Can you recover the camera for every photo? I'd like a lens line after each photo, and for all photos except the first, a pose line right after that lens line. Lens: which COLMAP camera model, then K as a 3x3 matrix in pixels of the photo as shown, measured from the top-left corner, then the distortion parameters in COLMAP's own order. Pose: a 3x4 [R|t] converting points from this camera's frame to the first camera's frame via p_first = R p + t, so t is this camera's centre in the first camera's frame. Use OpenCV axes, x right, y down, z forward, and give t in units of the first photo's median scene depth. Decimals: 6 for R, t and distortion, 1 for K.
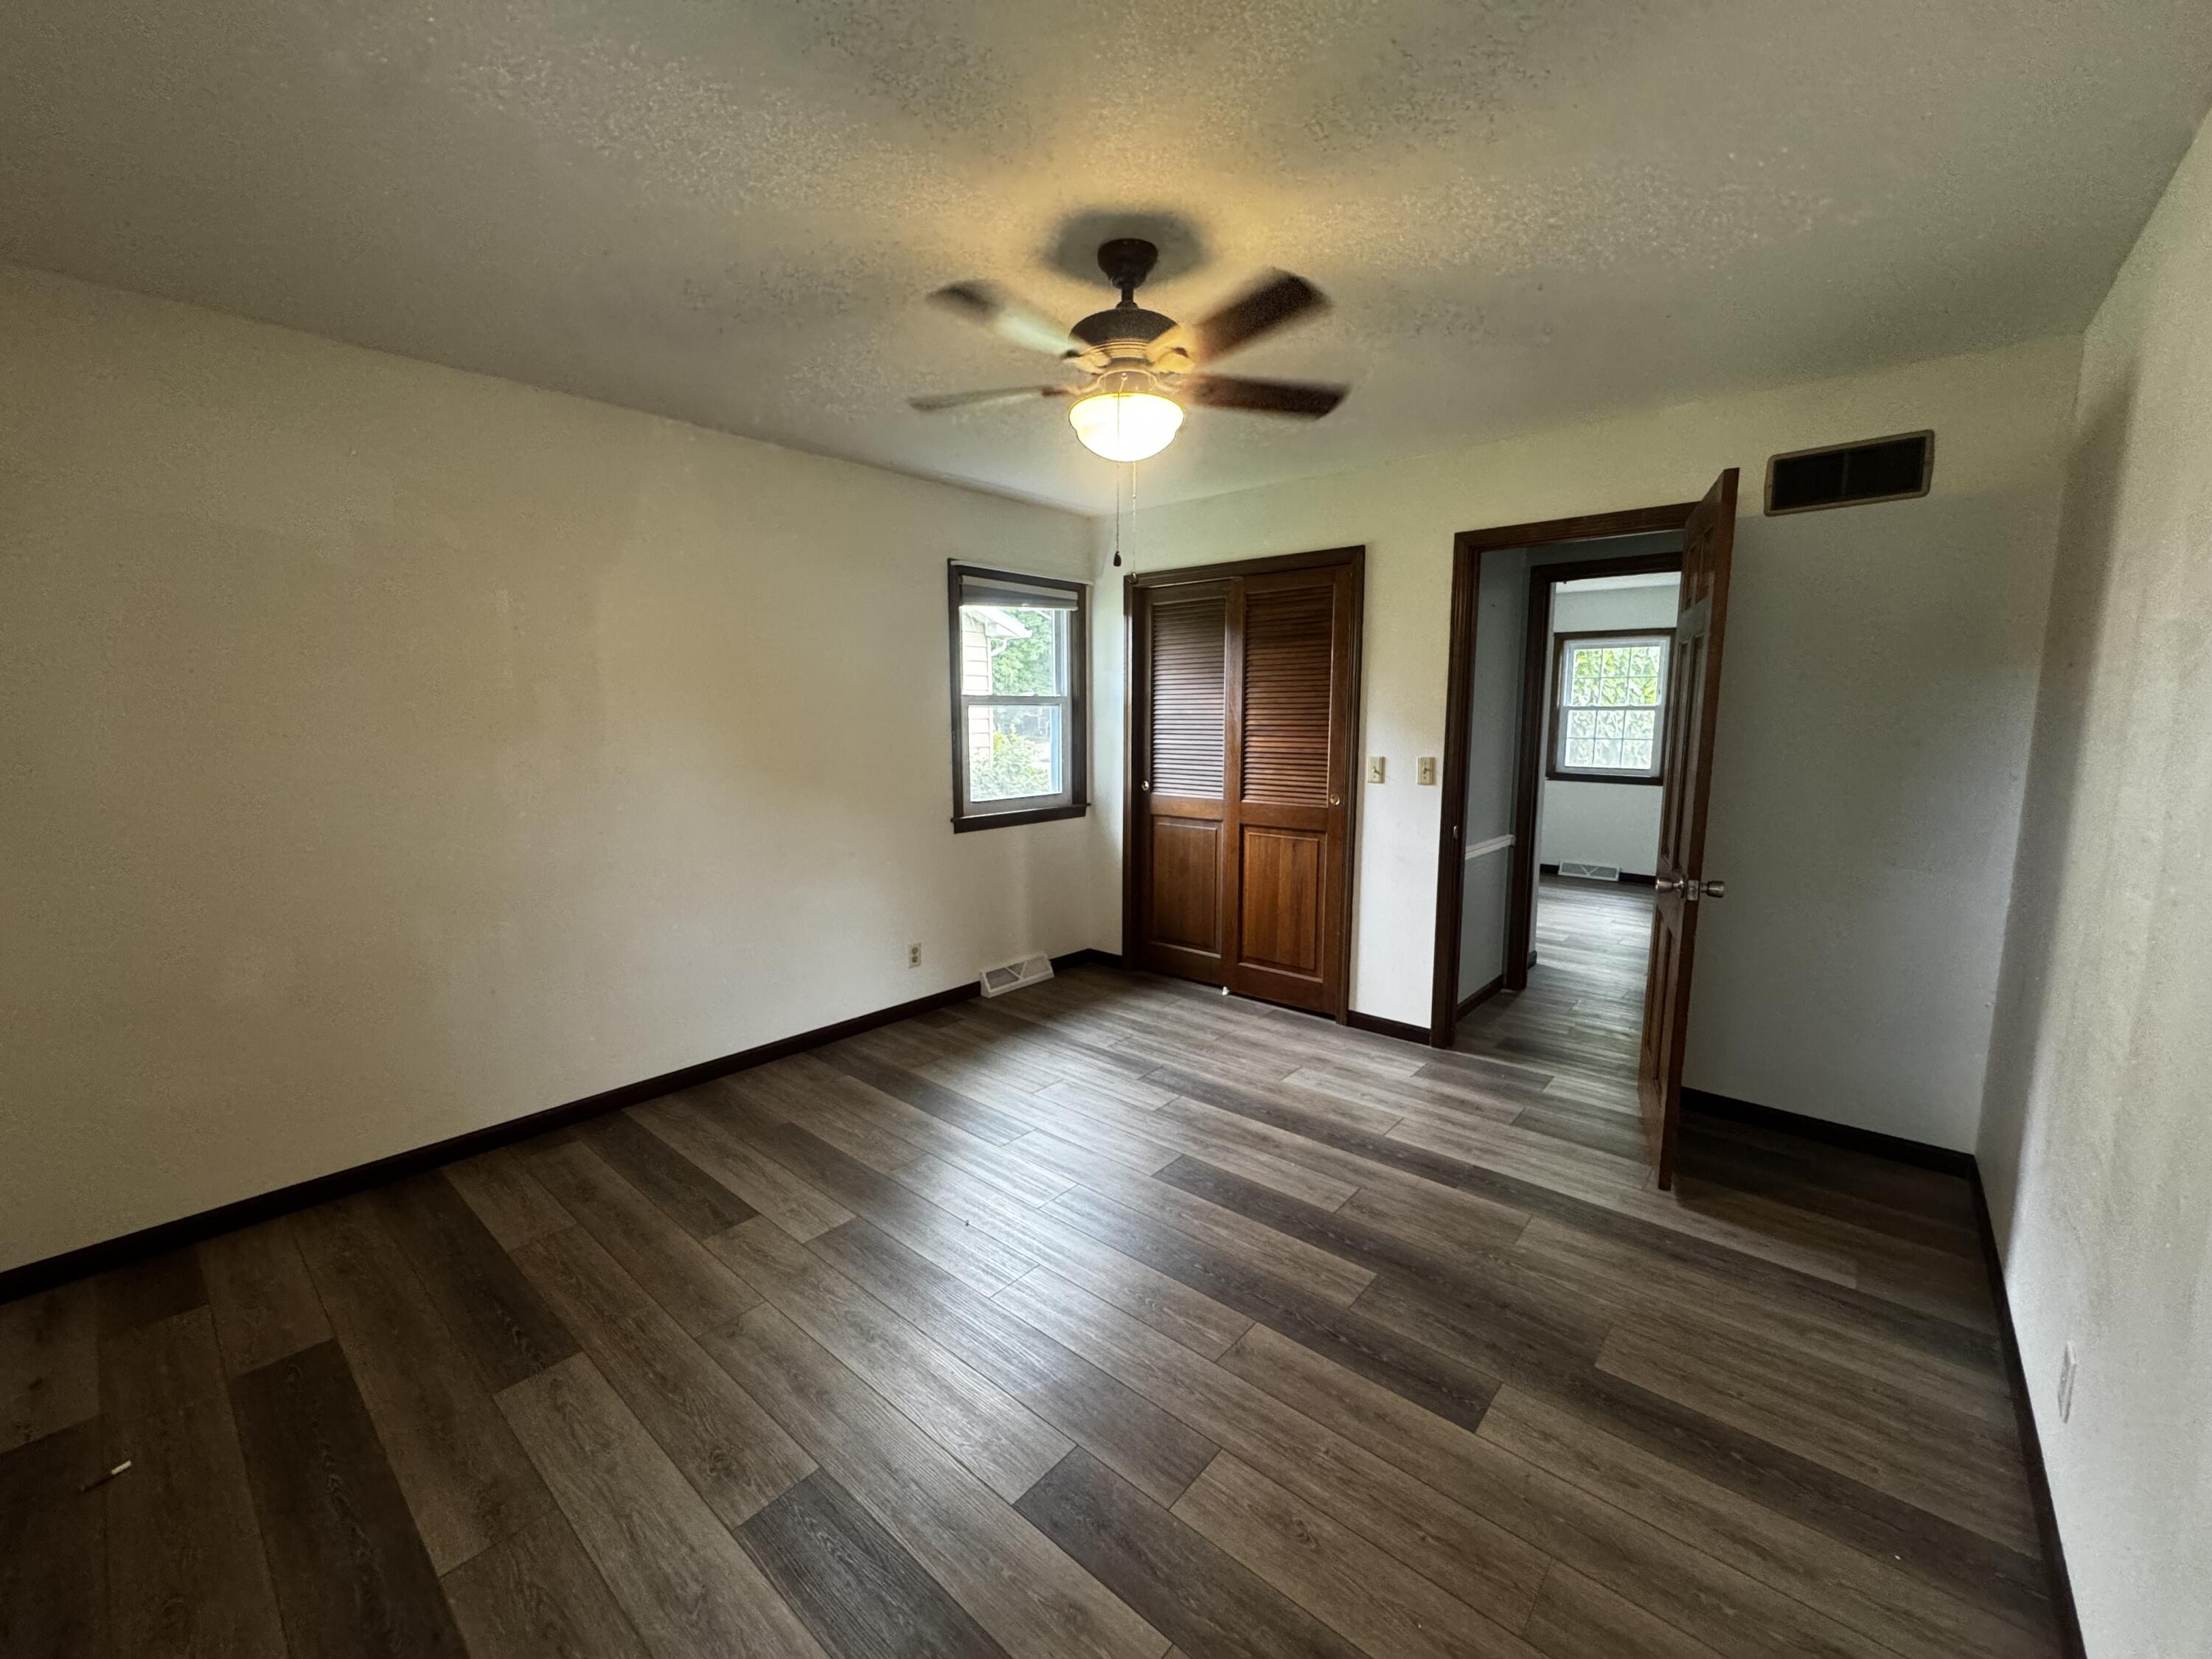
lens RADIAL K [[882.2, 0, 1106.0], [0, 882.2, 829.5], [0, 0, 1]] dist [0.000165, -0.000032]
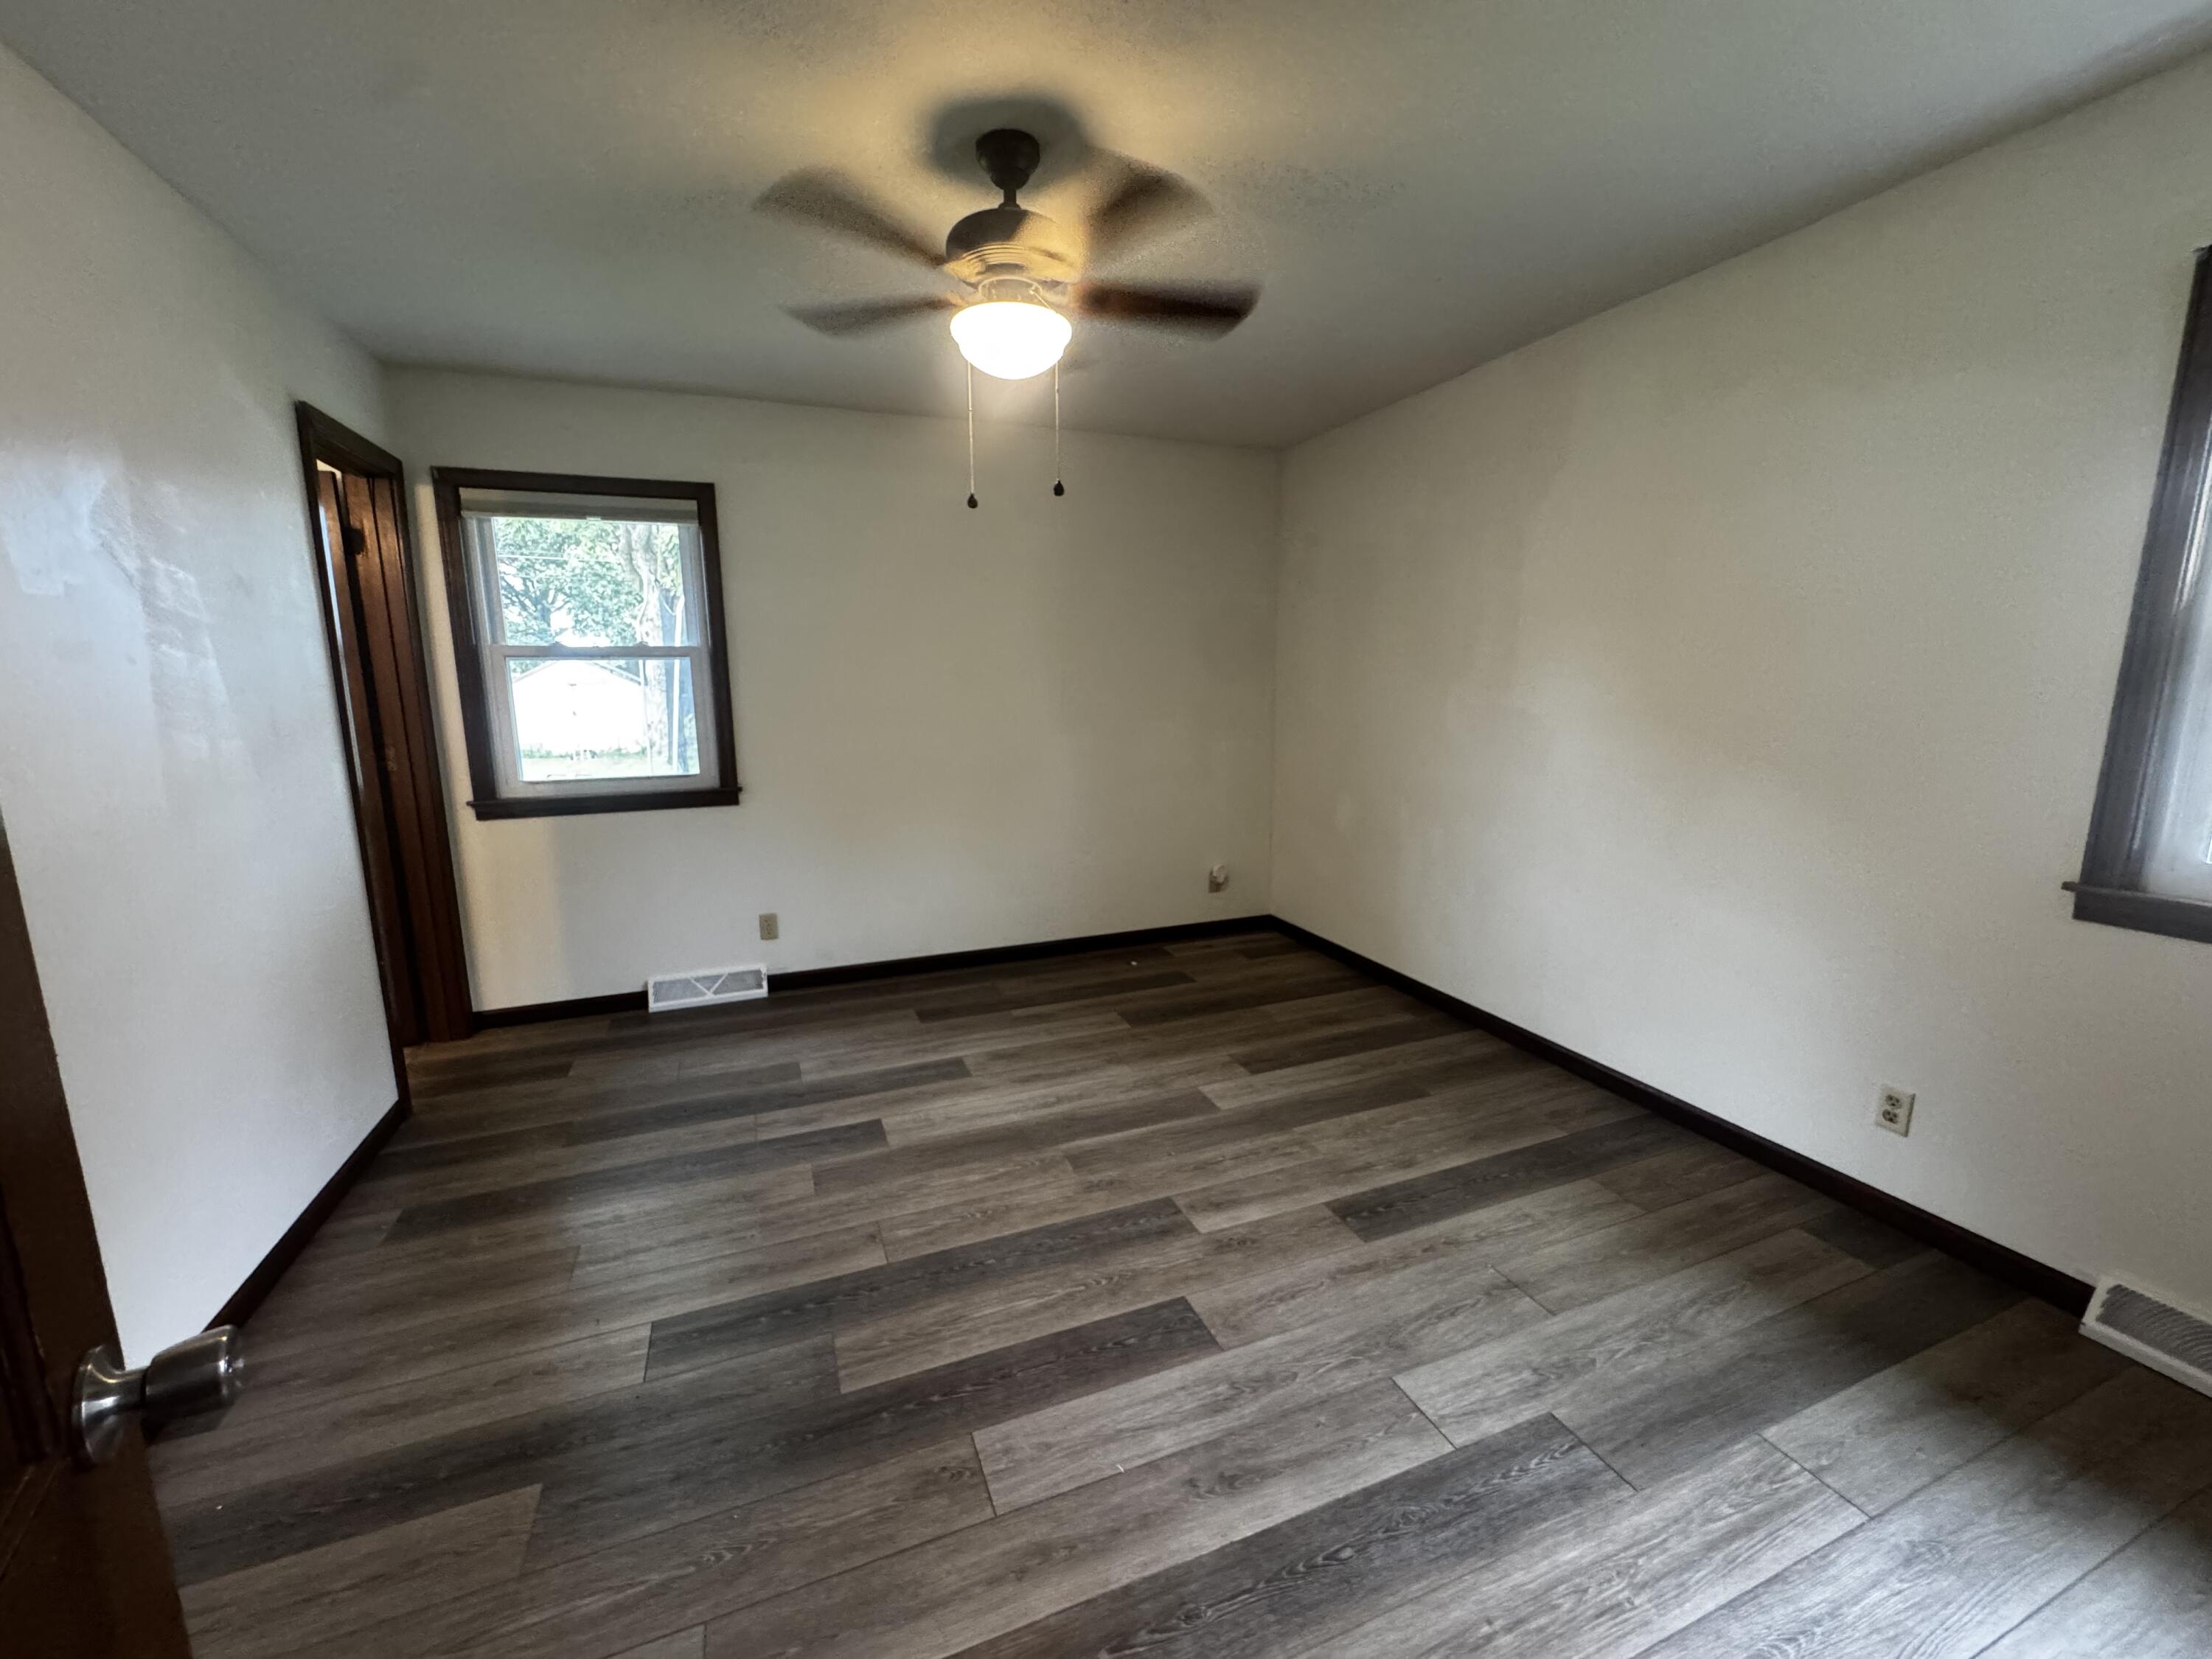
lens RADIAL K [[882.2, 0, 1106.0], [0, 882.2, 829.5], [0, 0, 1]] dist [0.000165, -0.000032]
pose [[-0.460202, 0.155041, -0.874172, 0.660160], [-0.110113, 0.967064, 0.229484, -0.134523], [0.880959, 0.201867, -0.427973, 1.192535]]
